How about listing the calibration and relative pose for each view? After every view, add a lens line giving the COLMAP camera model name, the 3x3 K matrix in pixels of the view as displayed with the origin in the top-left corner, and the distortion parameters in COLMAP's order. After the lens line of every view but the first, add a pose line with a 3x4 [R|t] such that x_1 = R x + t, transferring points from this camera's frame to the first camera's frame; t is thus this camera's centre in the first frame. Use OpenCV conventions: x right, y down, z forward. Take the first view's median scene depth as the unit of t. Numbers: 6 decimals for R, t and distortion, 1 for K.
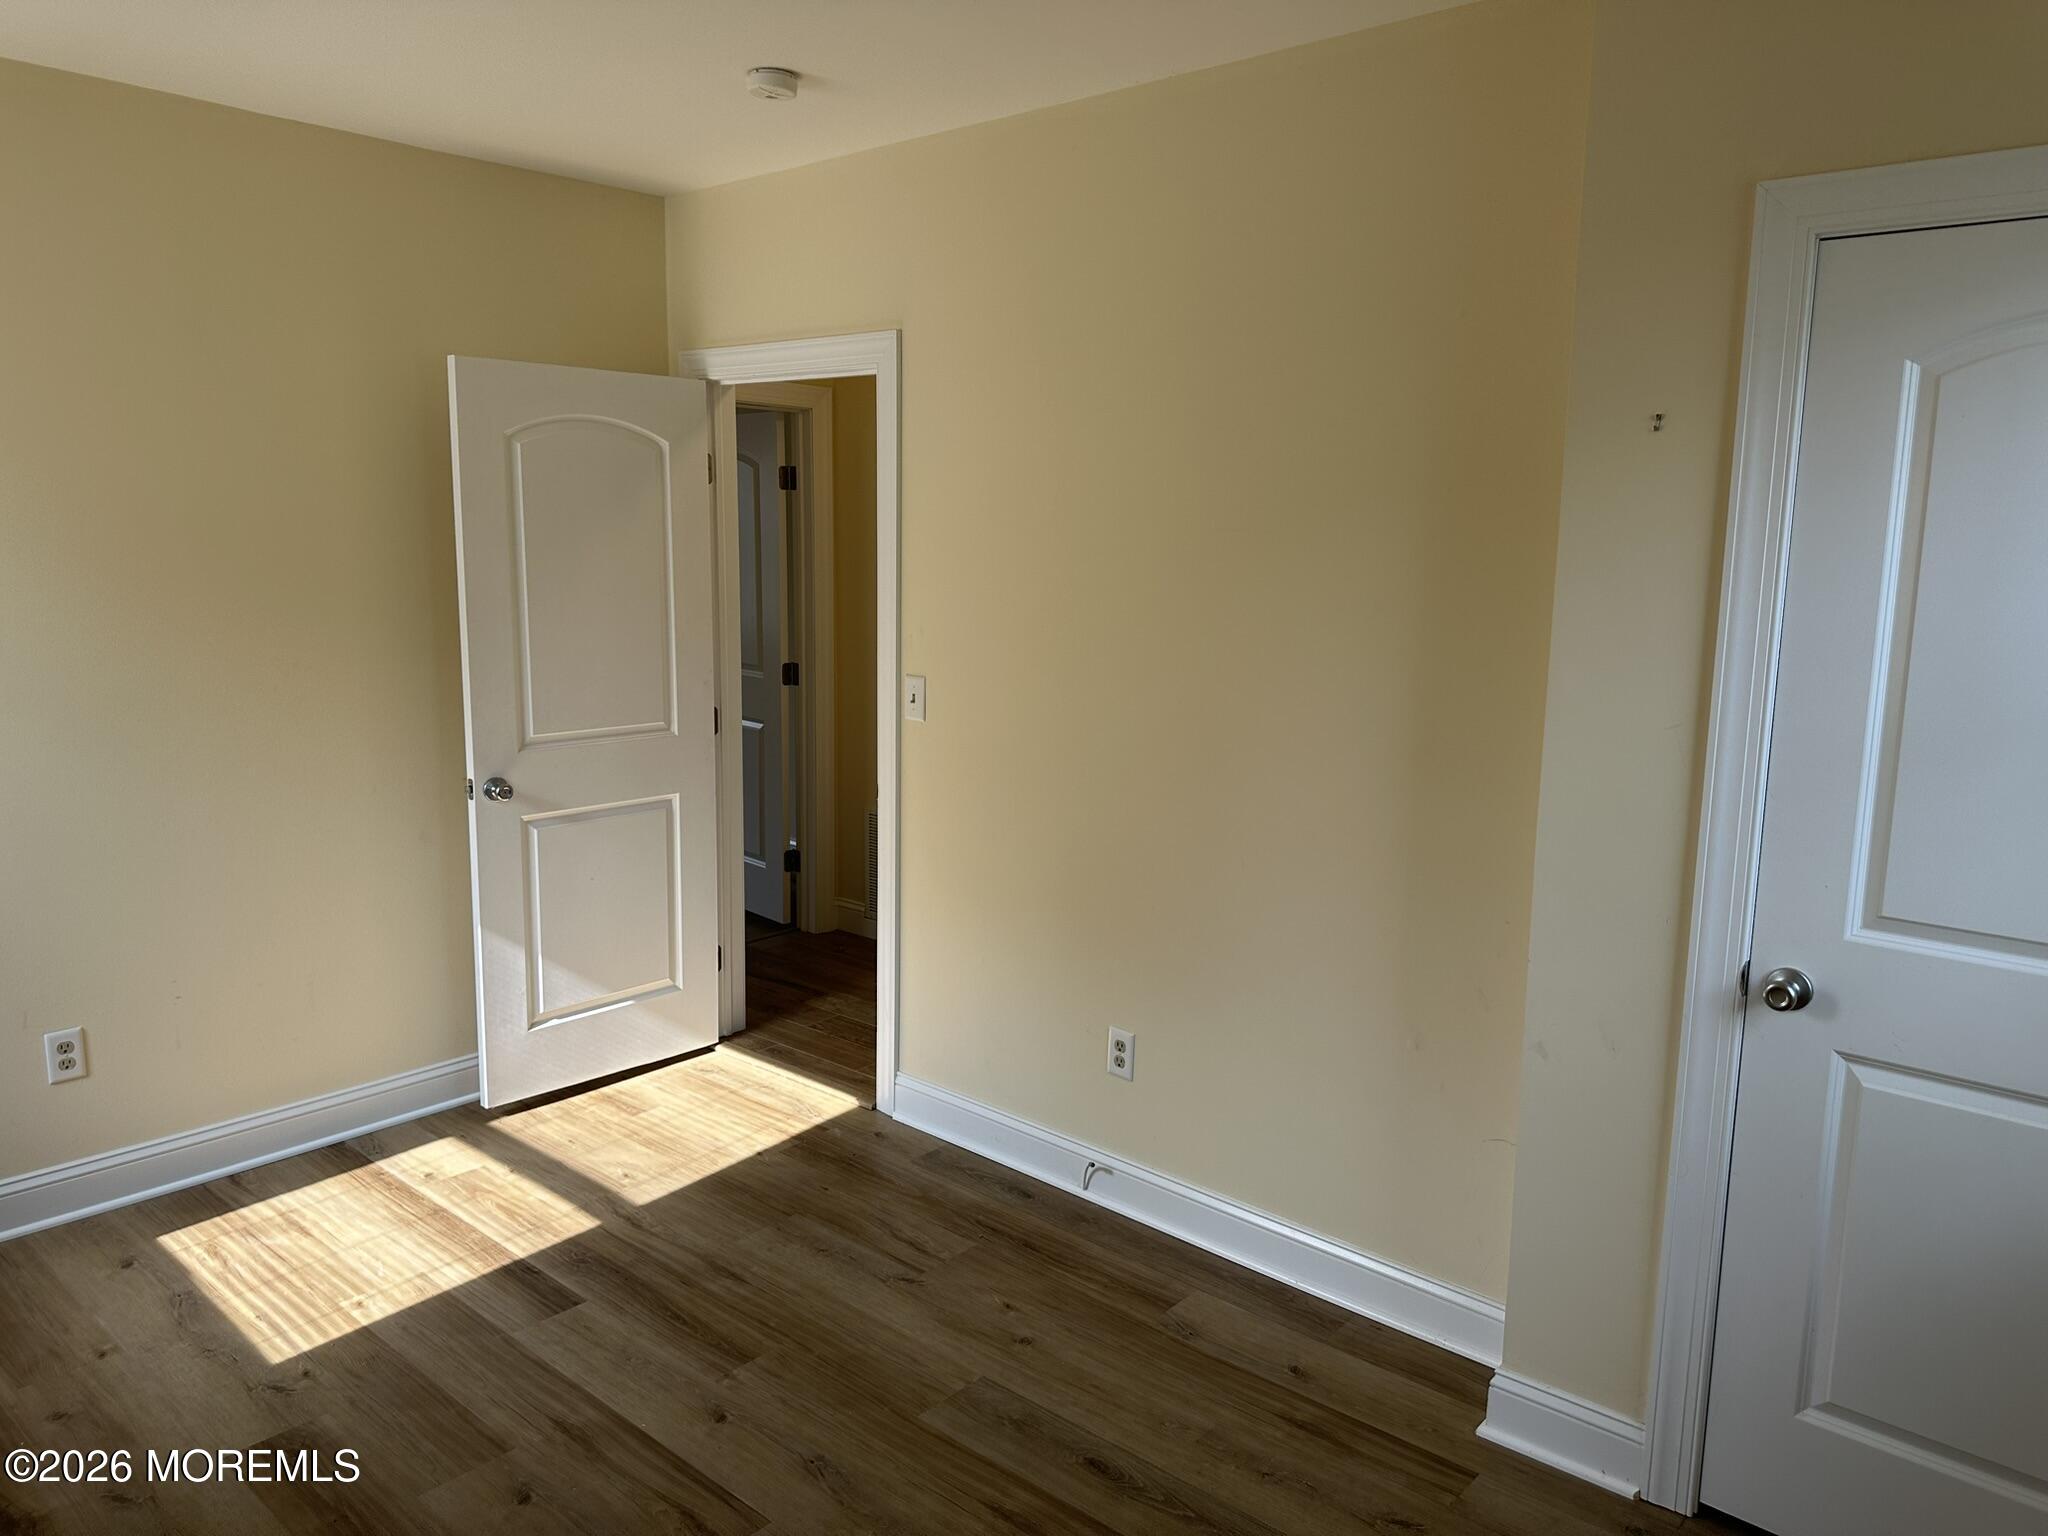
lens RADIAL K [[1427.0, 0, 1025.4], [0, 1427.0, 753.1], [0, 0, 1]] dist [0.077130, -0.085920]
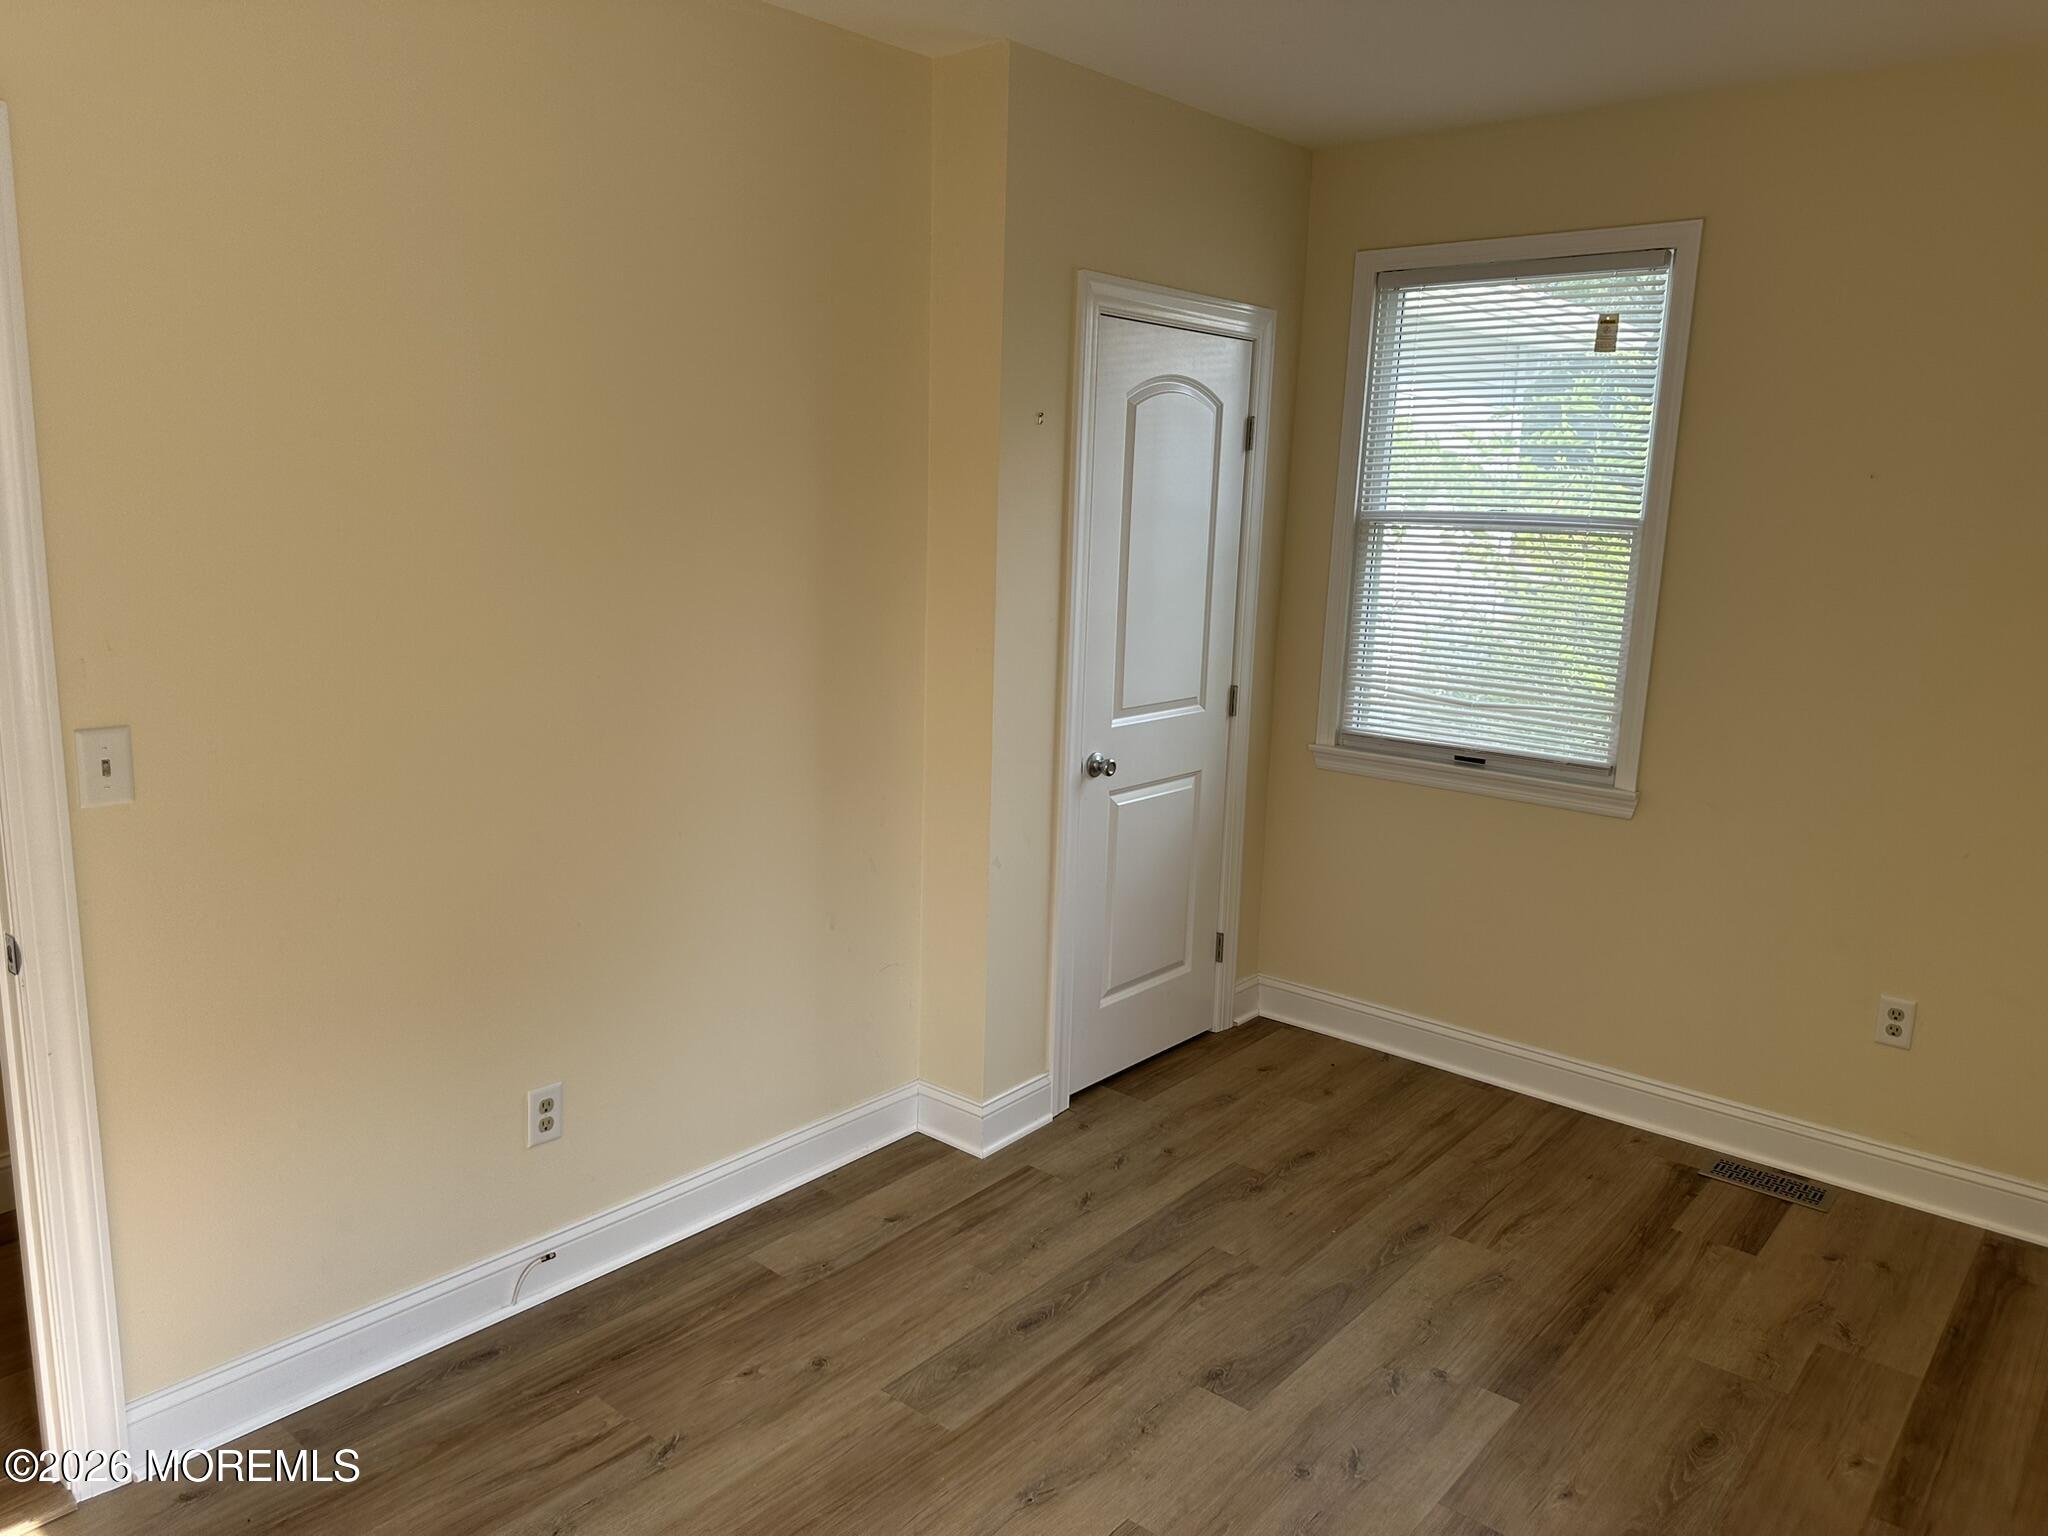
lens RADIAL K [[1427.0, 0, 1025.4], [0, 1427.0, 753.1], [0, 0, 1]] dist [0.077130, -0.085920]
pose [[0.001832, -0.203393, 0.979096, -0.855731], [0.131624, 0.970628, 0.201387, -0.151885], [-0.991298, 0.128504, 0.028550, 0.804539]]
